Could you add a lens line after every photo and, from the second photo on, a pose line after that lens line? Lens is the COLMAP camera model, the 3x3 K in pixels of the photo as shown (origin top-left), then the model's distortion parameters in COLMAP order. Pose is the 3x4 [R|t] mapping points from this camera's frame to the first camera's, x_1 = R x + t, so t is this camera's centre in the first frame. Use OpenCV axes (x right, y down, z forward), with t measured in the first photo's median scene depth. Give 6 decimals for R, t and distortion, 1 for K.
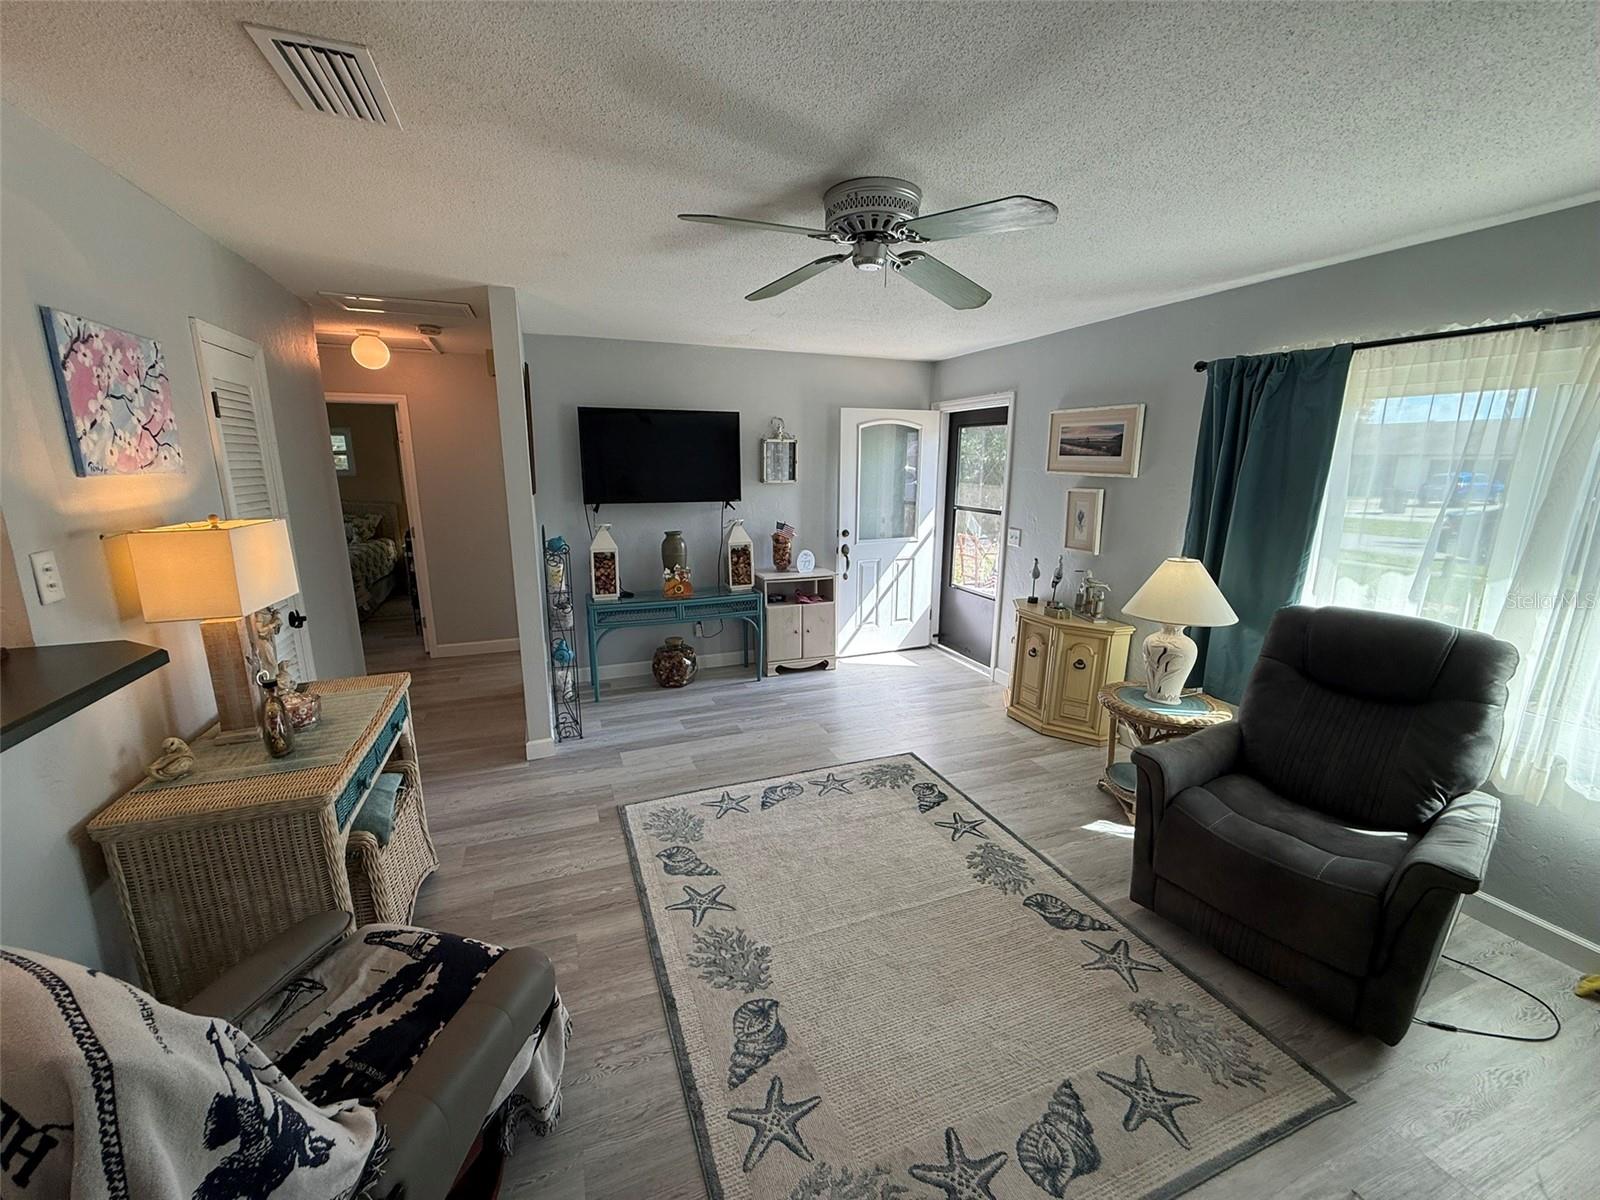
lens RADIAL K [[642.7, 0, 797.4], [0, 642.7, 606.3], [0, 0, 1]] dist [0.001714, 0.000136]
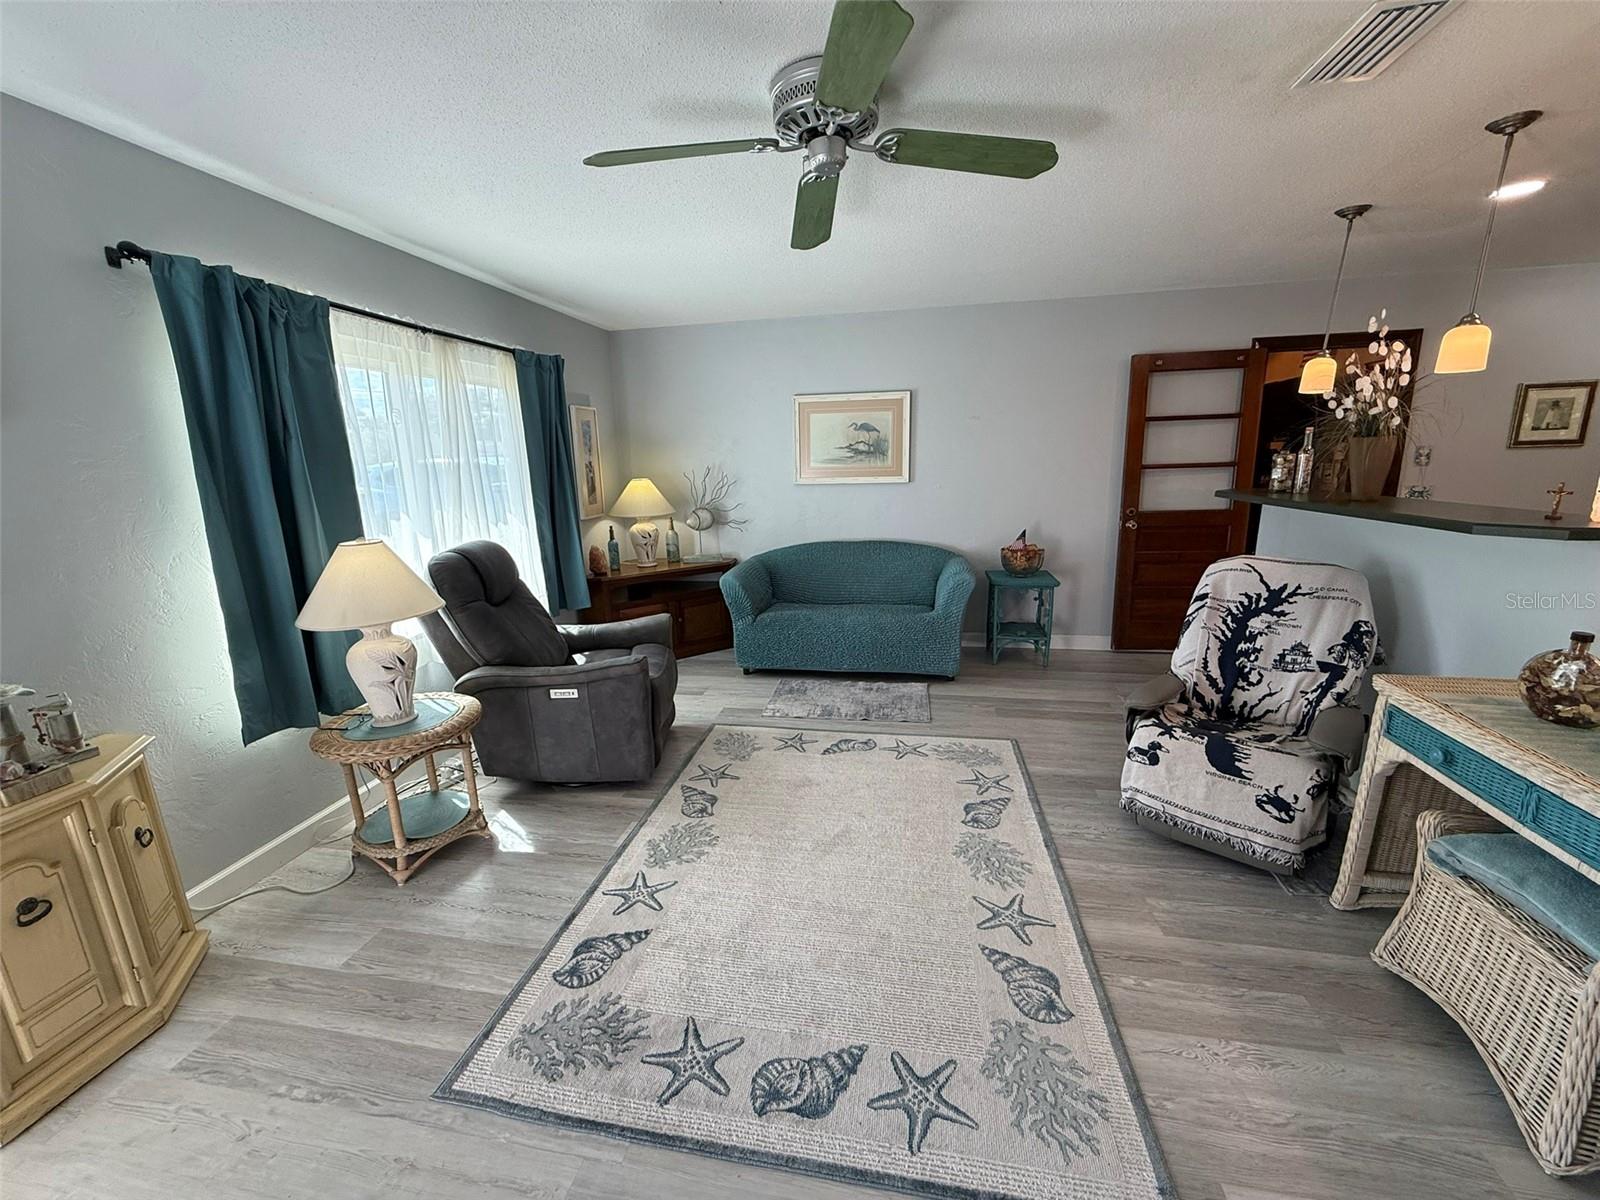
lens RADIAL K [[642.7, 0, 794.3], [0, 642.7, 595.0], [0, 0, 1]] dist [0.001714, 0.000136]
pose [[-0.848485, -0.099059, 0.519865, -0.293490], [0.136764, 0.907914, 0.396217, -0.288647], [-0.511242, 0.407283, -0.756804, 1.549163]]
